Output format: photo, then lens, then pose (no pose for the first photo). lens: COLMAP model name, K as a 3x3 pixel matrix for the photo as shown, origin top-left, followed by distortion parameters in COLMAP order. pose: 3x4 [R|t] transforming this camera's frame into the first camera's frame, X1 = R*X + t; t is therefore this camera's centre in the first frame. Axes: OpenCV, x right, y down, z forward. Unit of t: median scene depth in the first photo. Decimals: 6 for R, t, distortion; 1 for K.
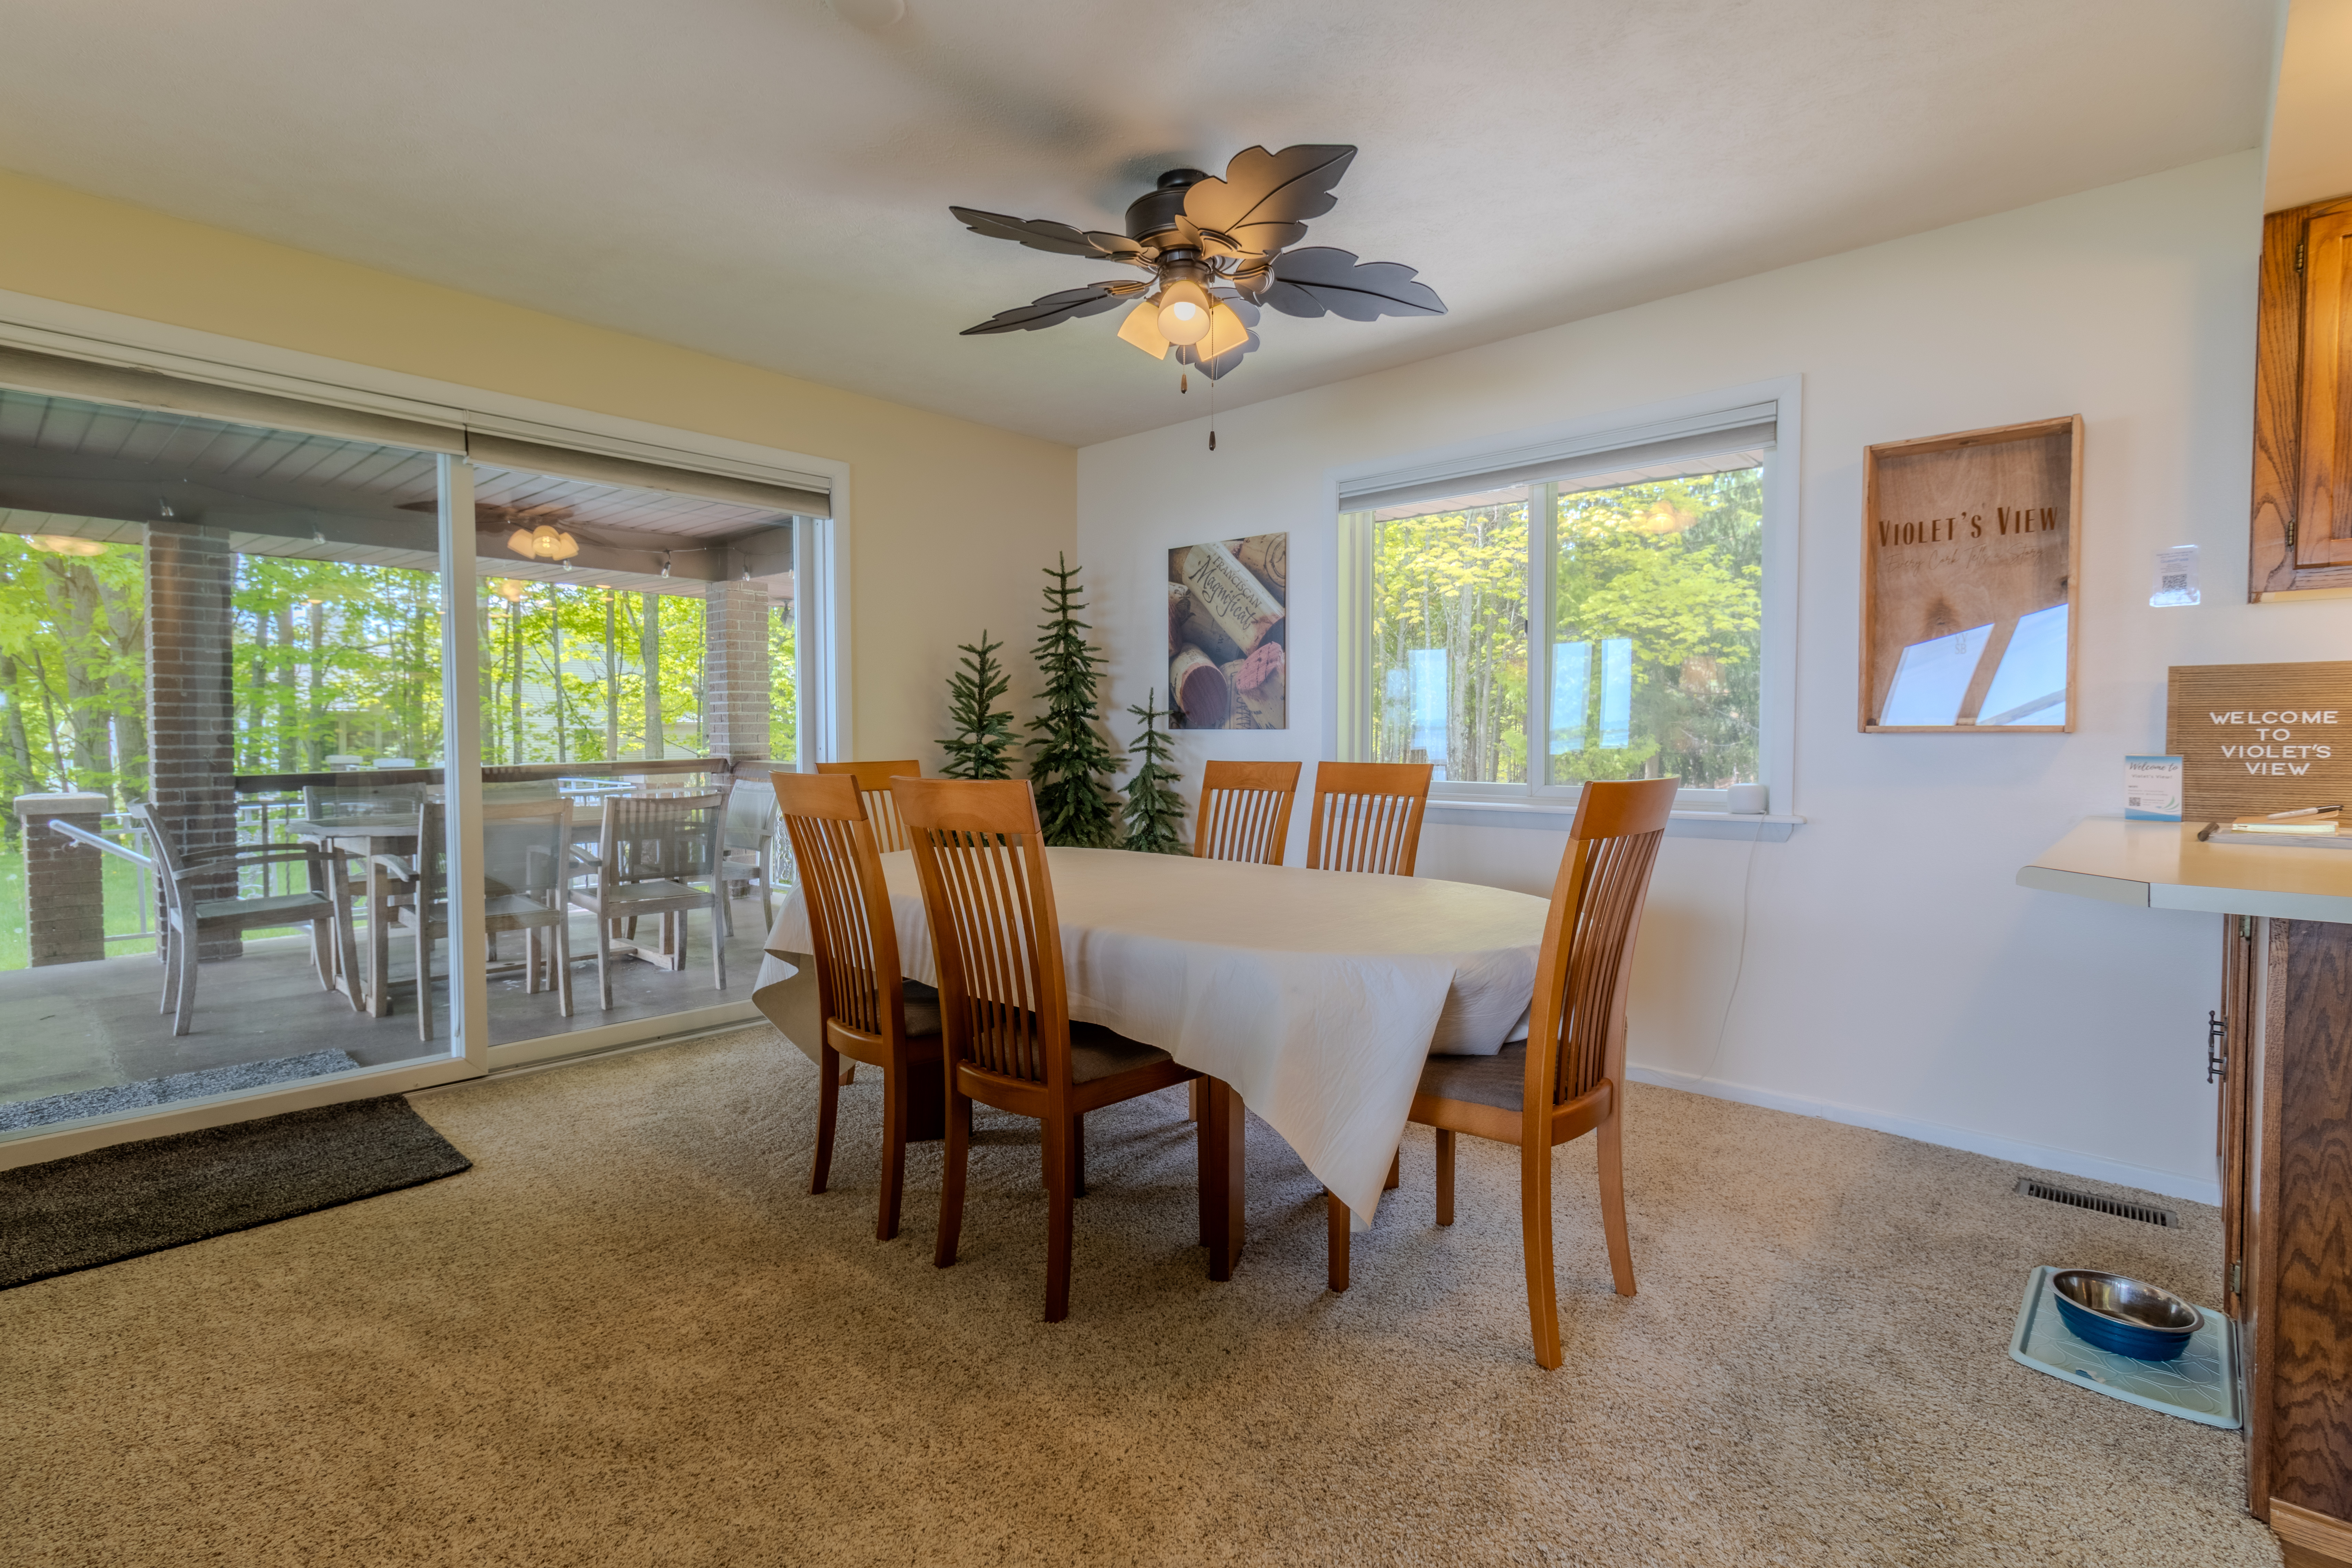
lens RADIAL K [[1098.5, 0, 1169.6], [0, 1098.5, 766.2], [0, 0, 1]] dist [0.002635, 0.000293]
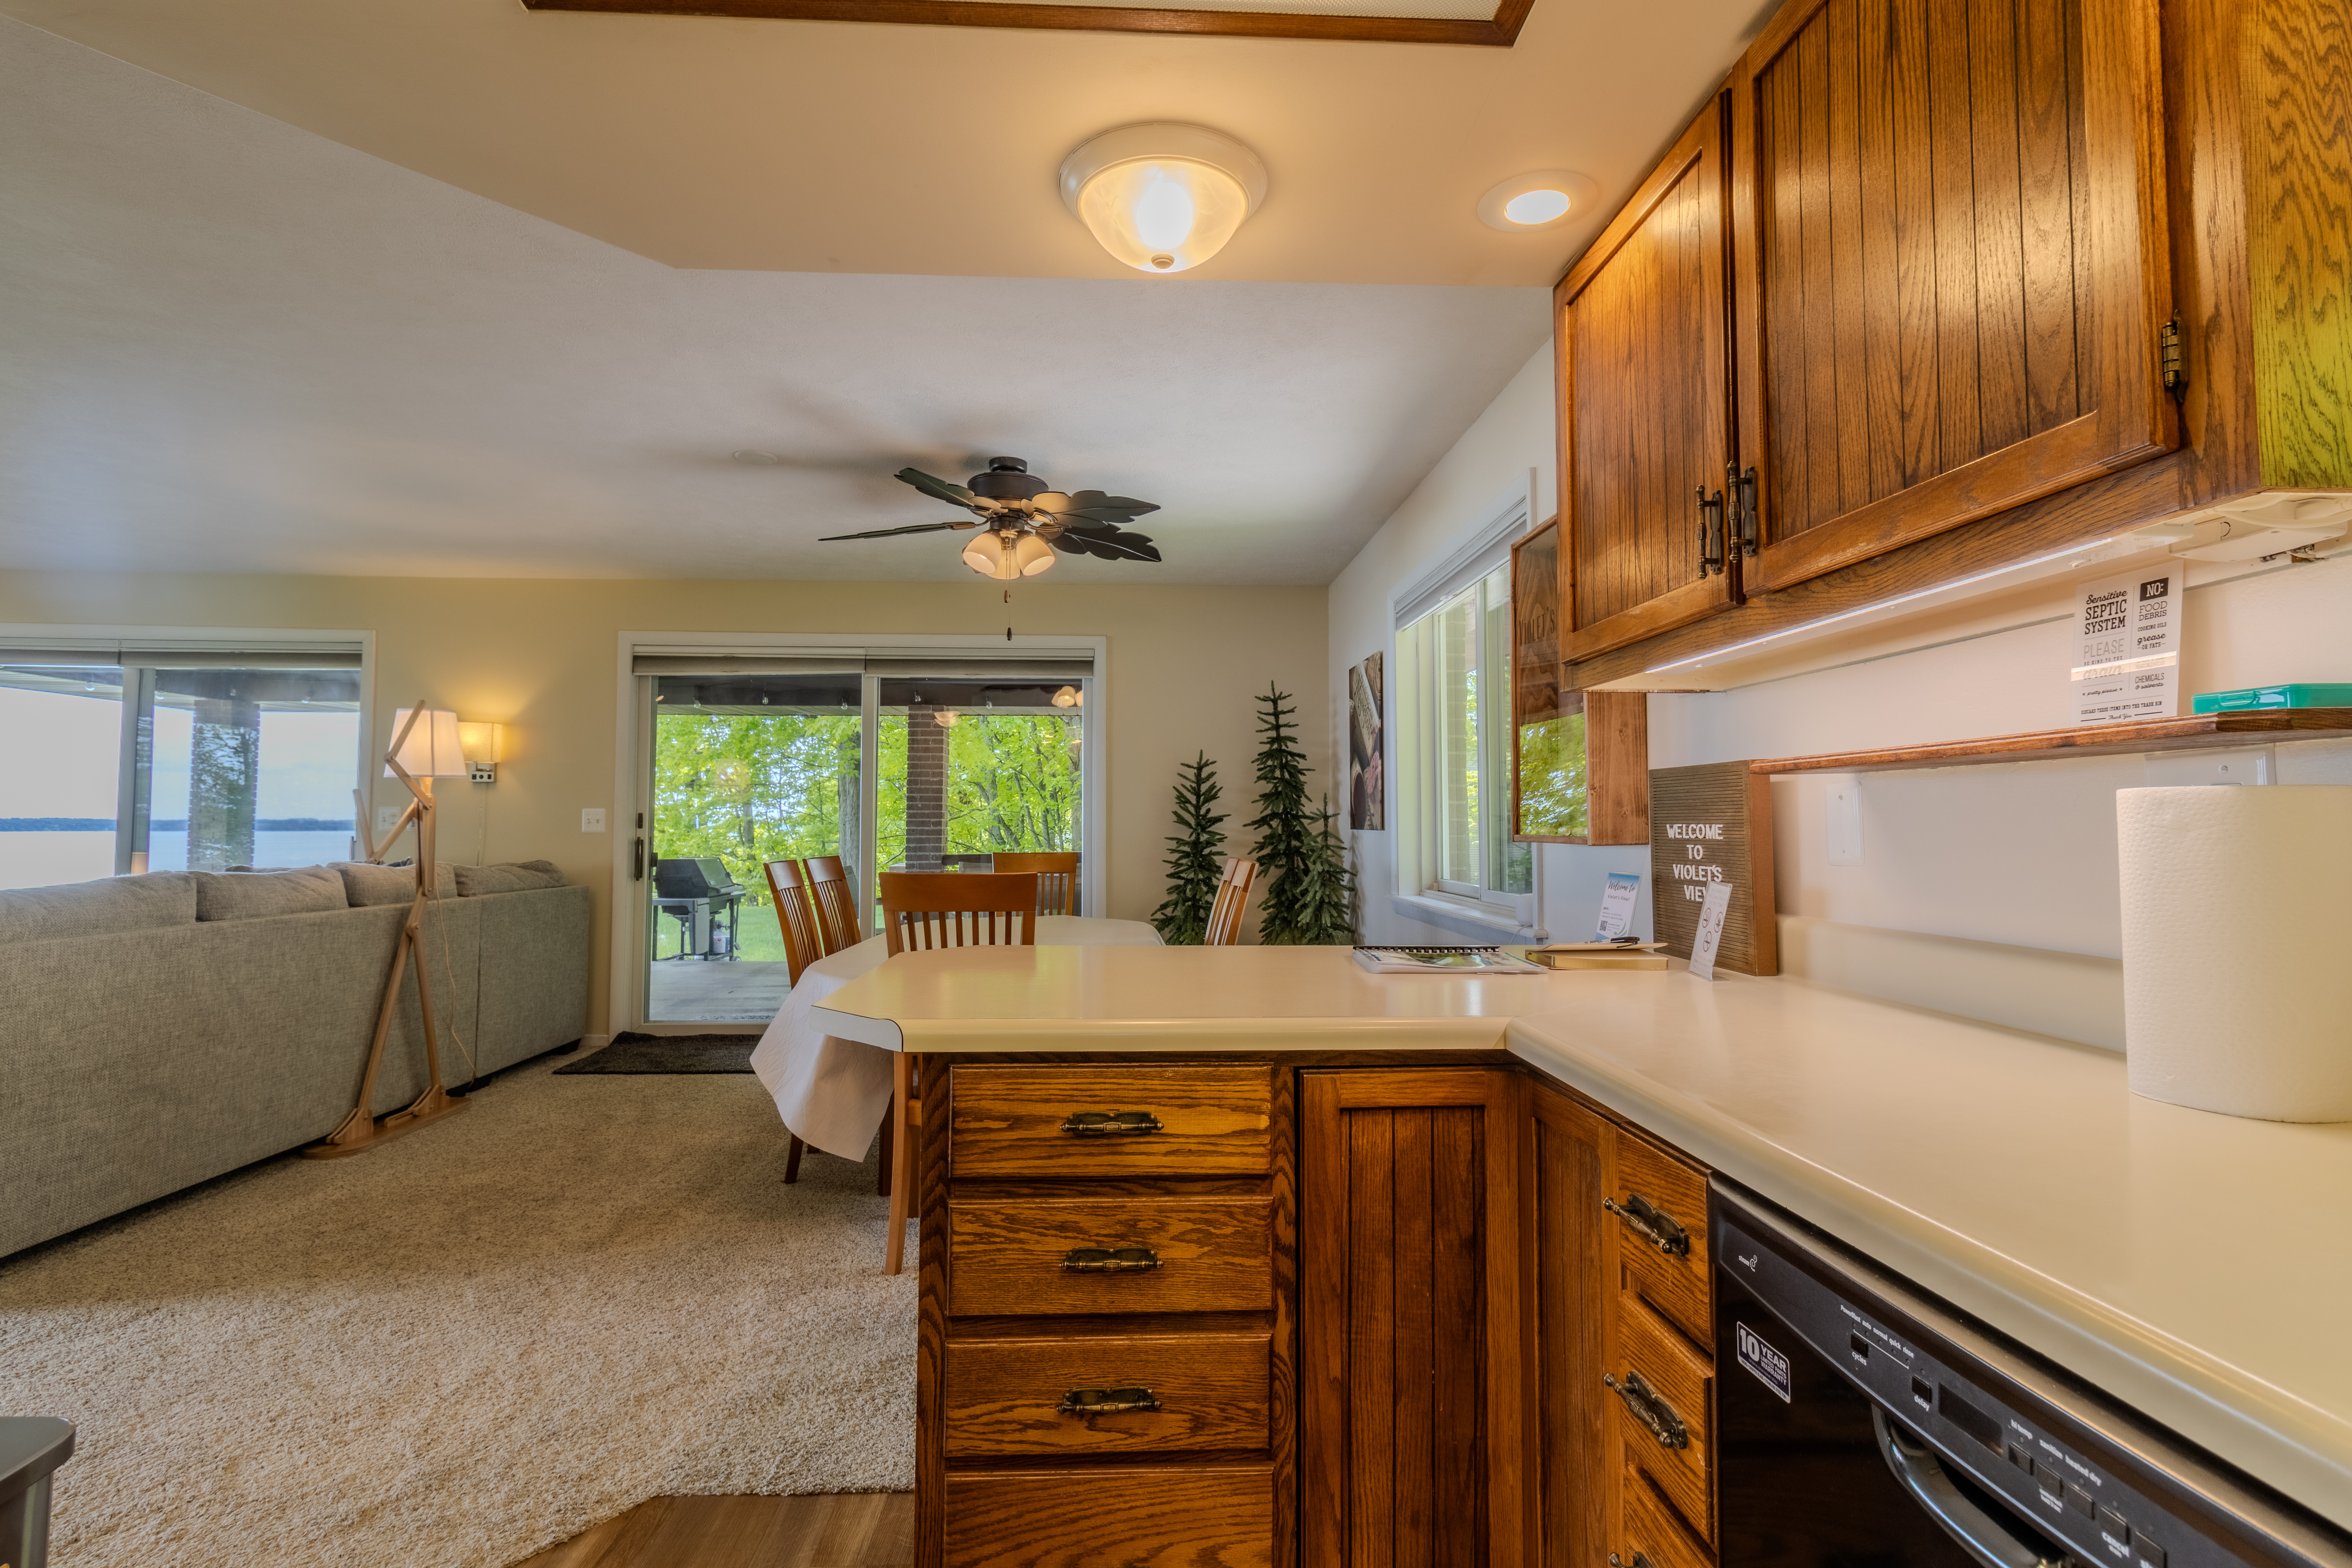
lens RADIAL K [[1098.5, 0, 1180.5], [0, 1098.5, 775.2], [0, 0, 1]] dist [0.002635, 0.000293]
pose [[0.720464, -0.029251, -0.692875, 0.717739], [-0.020422, 0.997782, -0.063357, -0.014433], [0.693192, 0.059797, 0.718269, 0.075973]]
